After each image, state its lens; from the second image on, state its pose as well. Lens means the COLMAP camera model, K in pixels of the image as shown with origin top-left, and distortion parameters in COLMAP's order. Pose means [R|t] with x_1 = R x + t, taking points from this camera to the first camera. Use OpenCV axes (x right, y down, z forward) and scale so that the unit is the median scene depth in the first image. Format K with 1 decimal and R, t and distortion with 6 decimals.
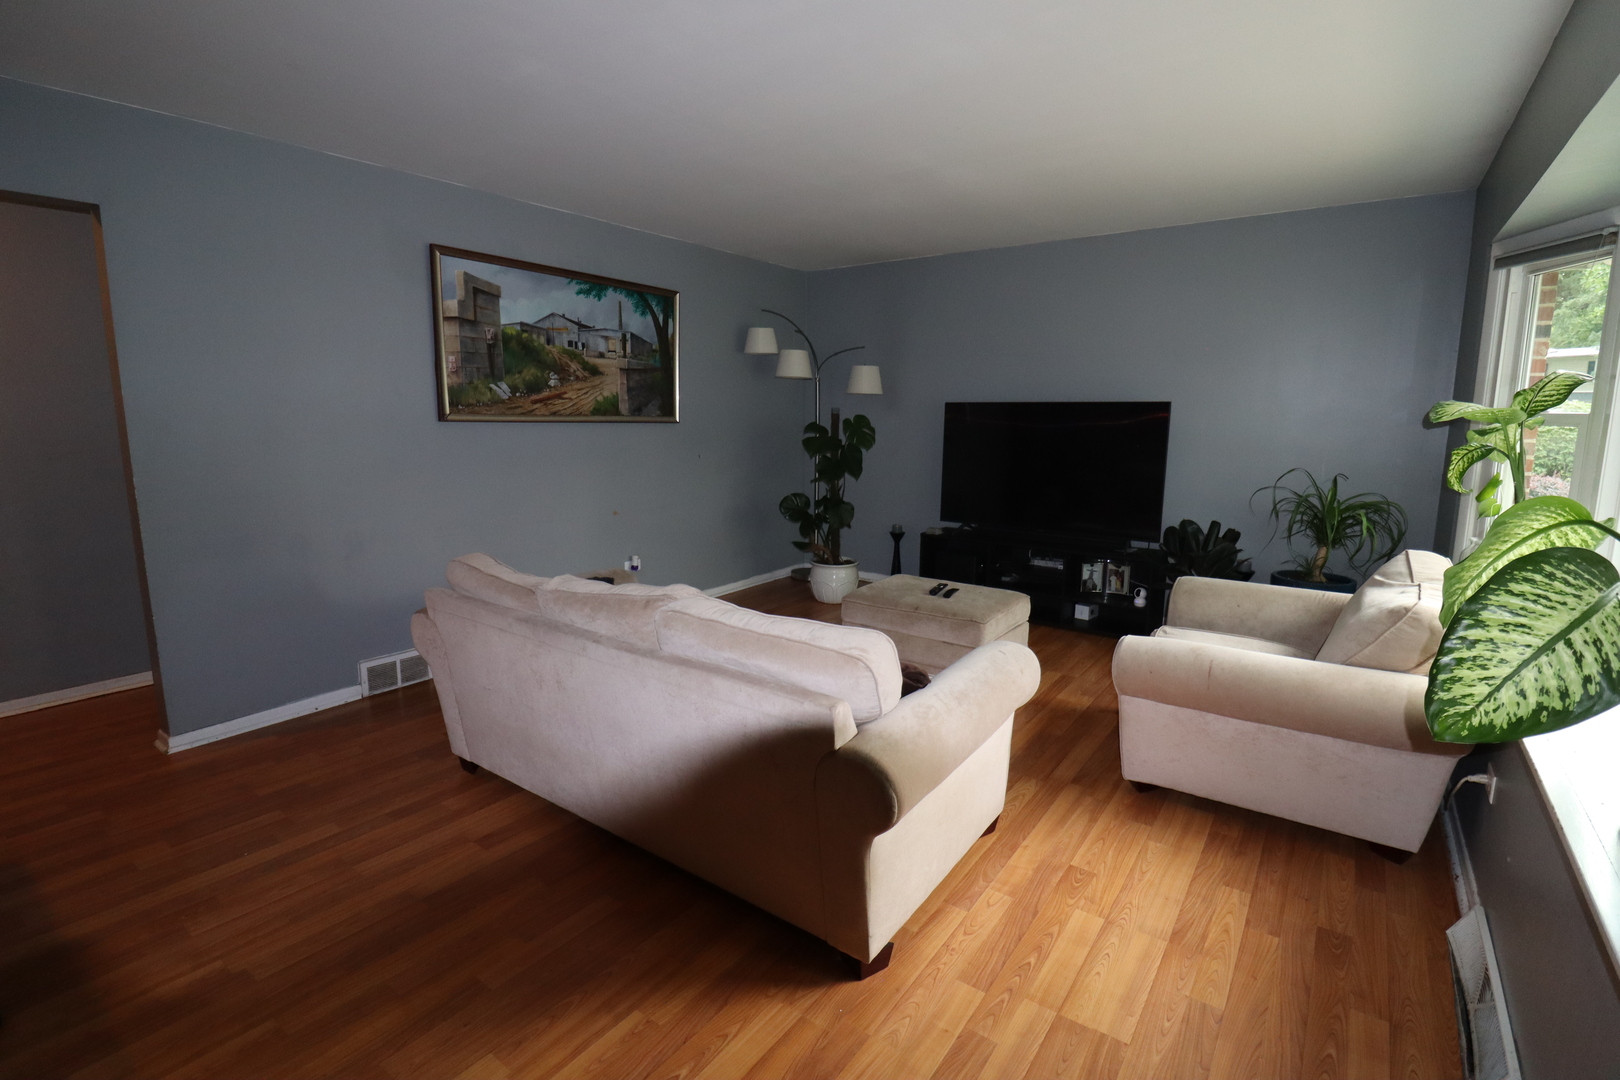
lens RADIAL K [[751.6, 0, 819.1], [0, 751.6, 530.1], [0, 0, 1]] dist [0.002253, -0.018702]
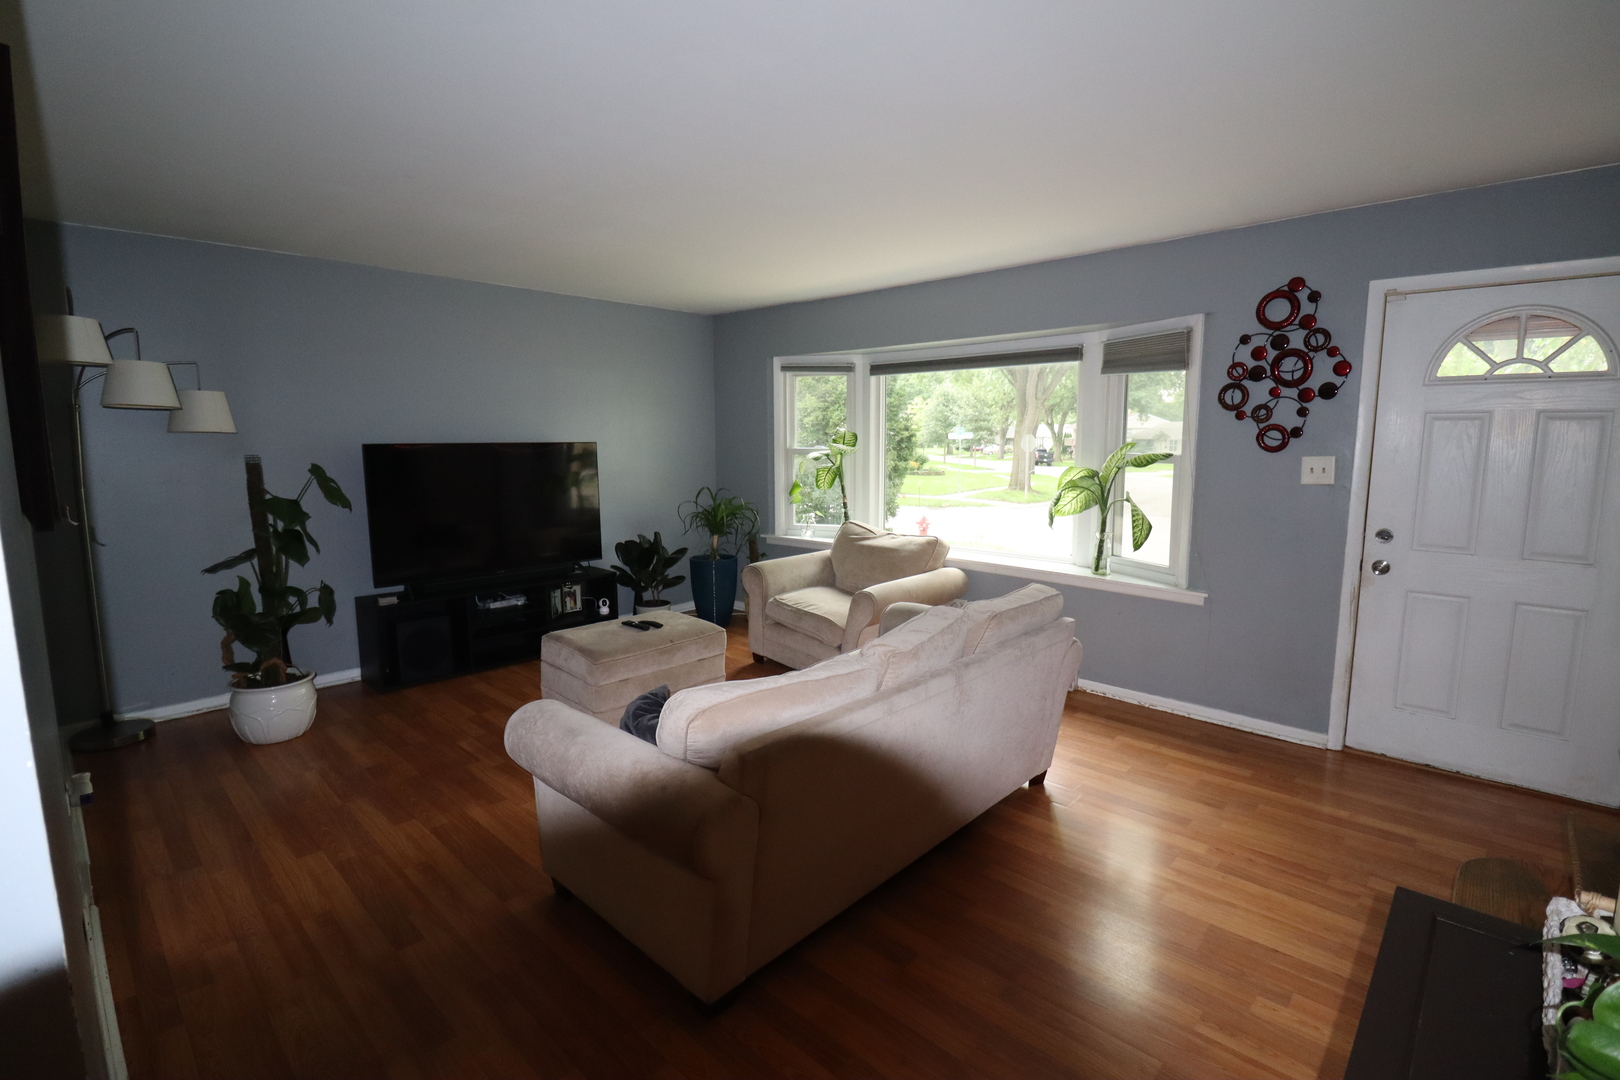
lens RADIAL K [[751.6, 0, 819.1], [0, 751.6, 530.1], [0, 0, 1]] dist [0.002253, -0.018702]
pose [[0.123904, -0.132477, 0.983411, -0.638892], [0.156220, 0.981294, 0.112509, -0.102858], [-0.979920, 0.139688, 0.142282, 0.463643]]
